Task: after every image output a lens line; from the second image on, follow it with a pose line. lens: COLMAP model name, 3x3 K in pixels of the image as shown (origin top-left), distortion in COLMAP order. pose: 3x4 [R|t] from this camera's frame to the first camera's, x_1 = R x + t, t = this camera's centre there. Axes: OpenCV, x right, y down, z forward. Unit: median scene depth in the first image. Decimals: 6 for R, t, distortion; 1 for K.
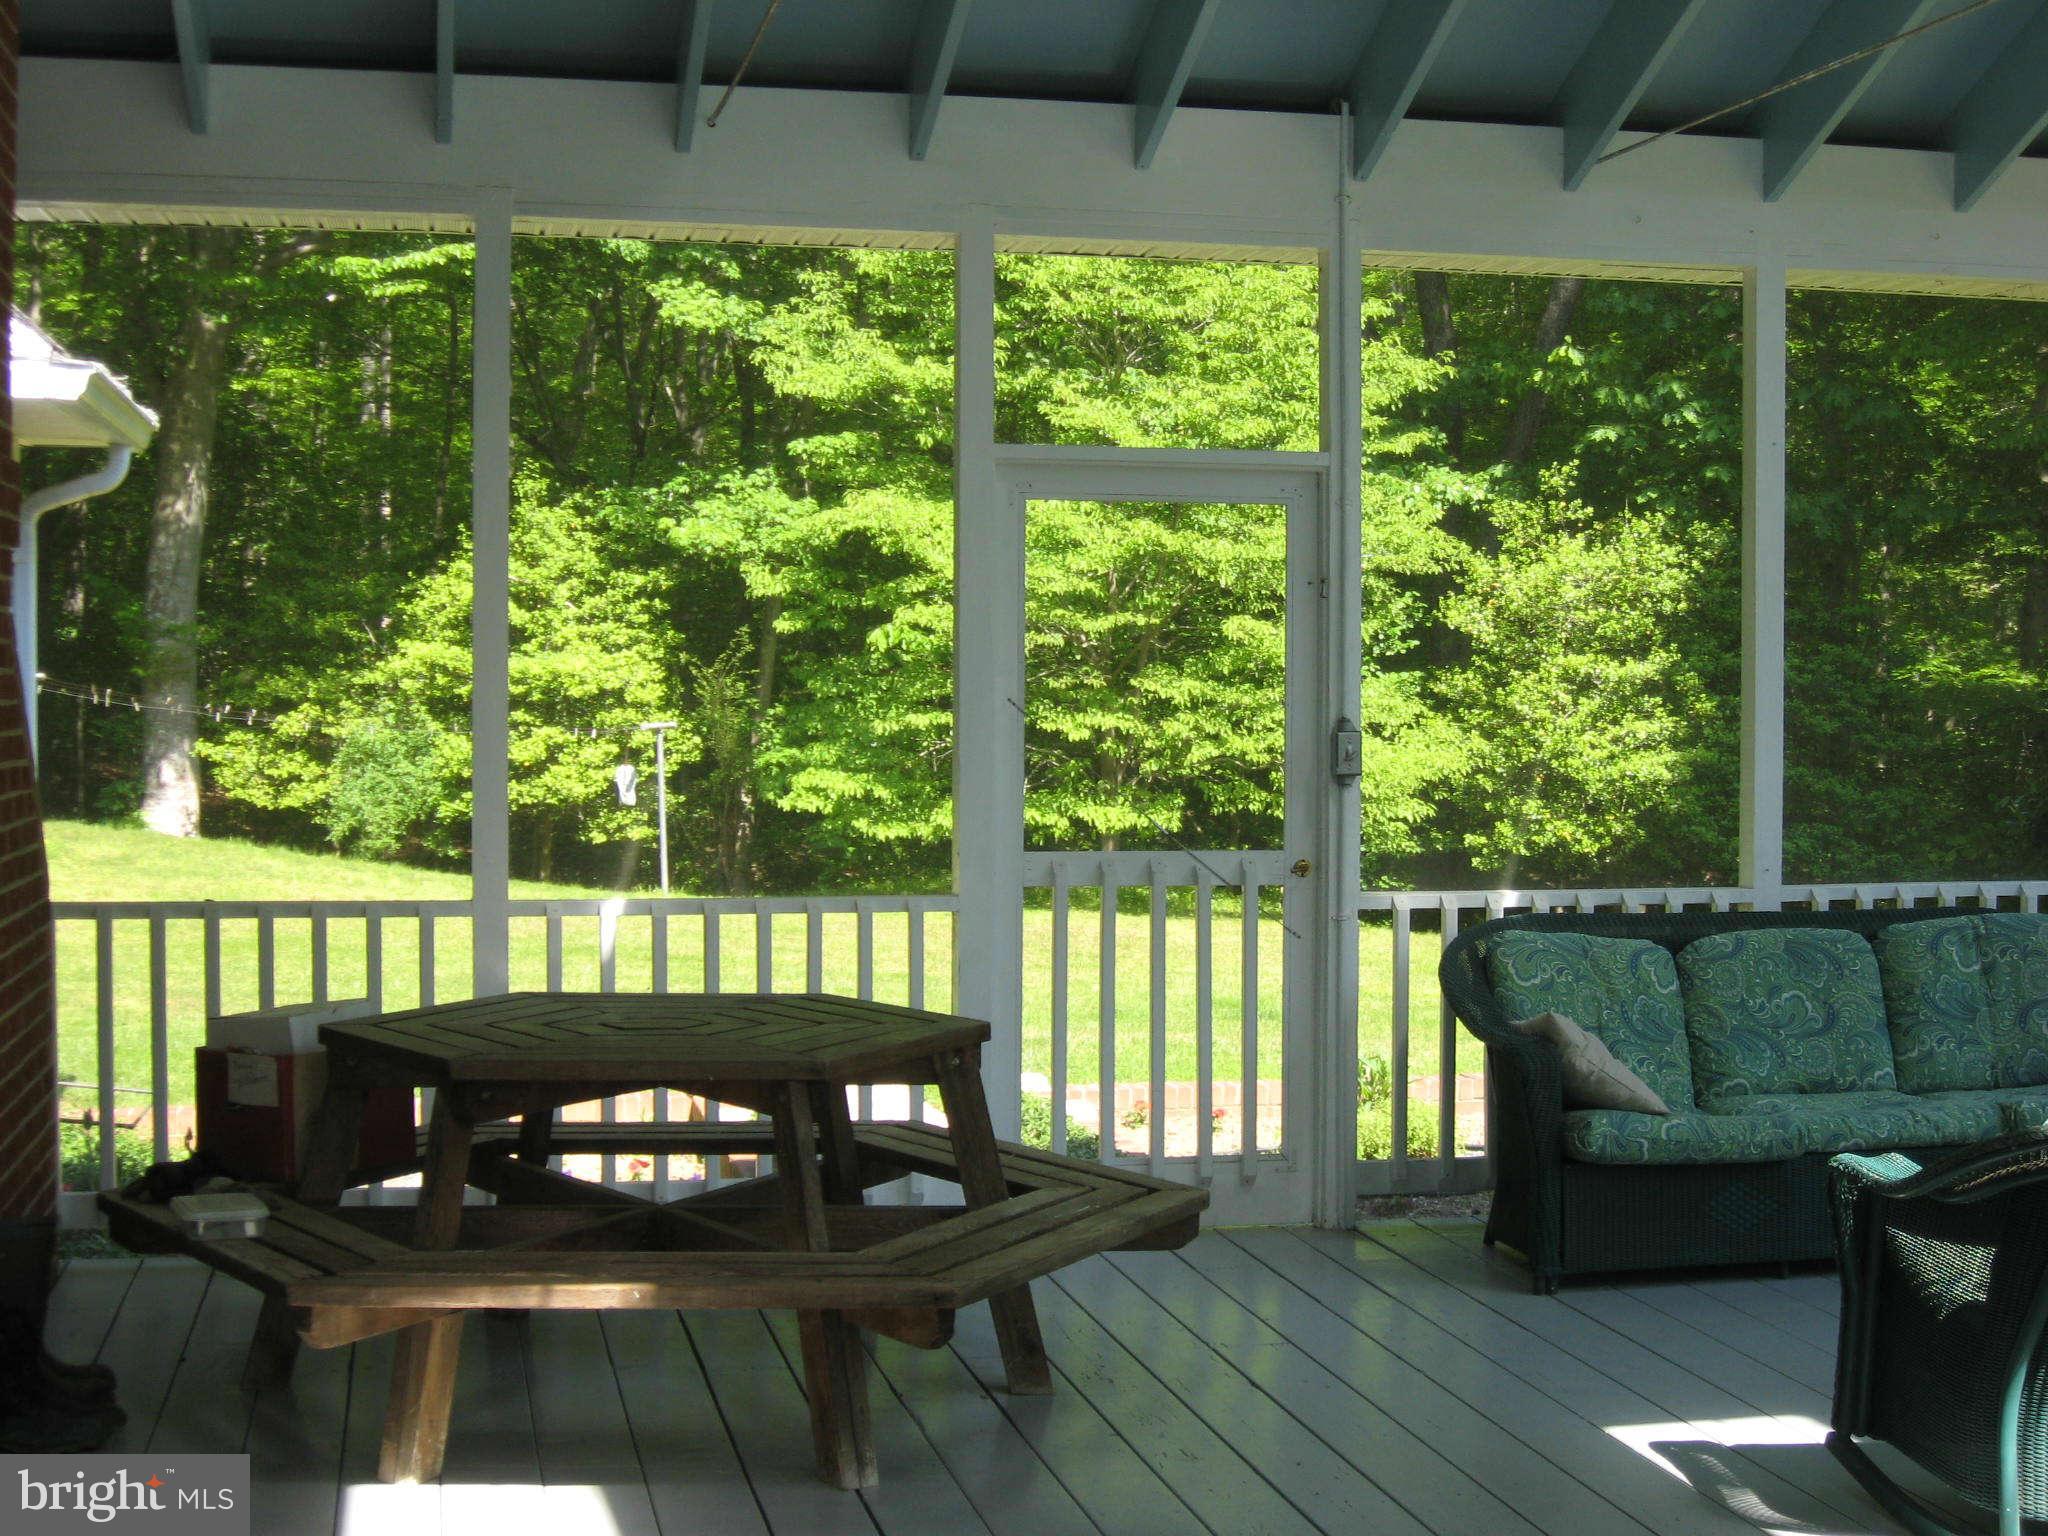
lens RADIAL K [[2973.7, 0, 1024.1], [0, 2973.7, 769.0], [0, 0, 1]] dist [-0.093014, 0.000000]
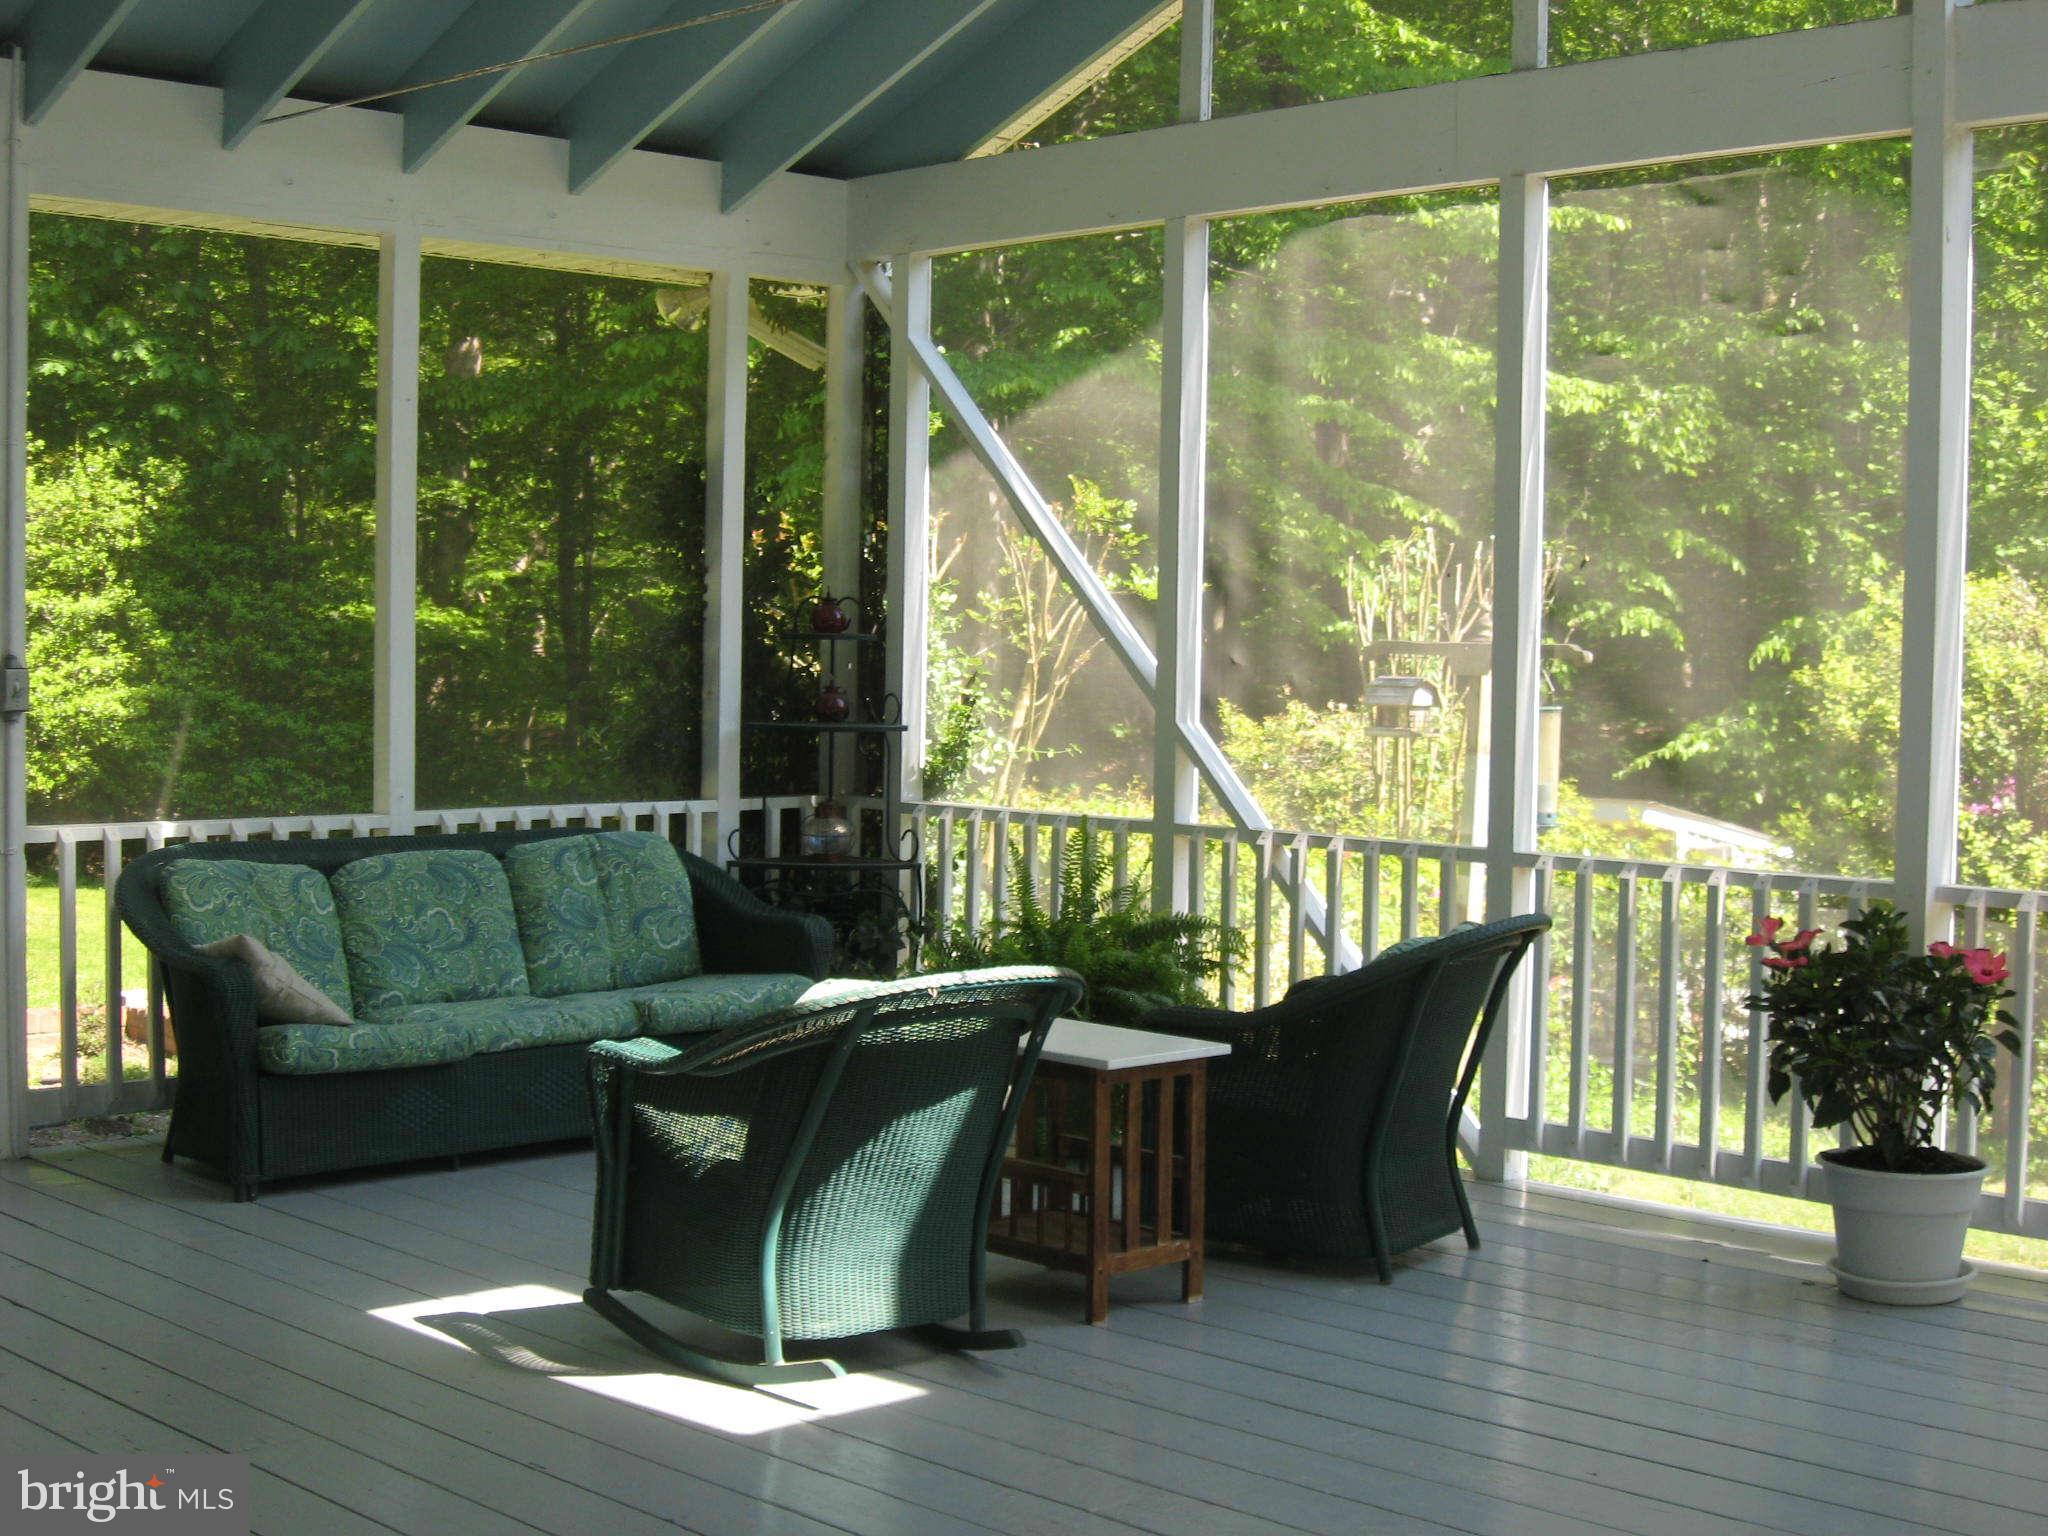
lens RADIAL K [[2973.7, 0, 1024.2], [0, 2973.7, 767.2], [0, 0, 1]] dist [-0.093014, 0.000000]
pose [[0.857720, -0.015736, 0.513875, -0.107108], [0.004812, 0.999733, 0.022582, 0.000199], [-0.514094, -0.016896, 0.857568, -0.037776]]
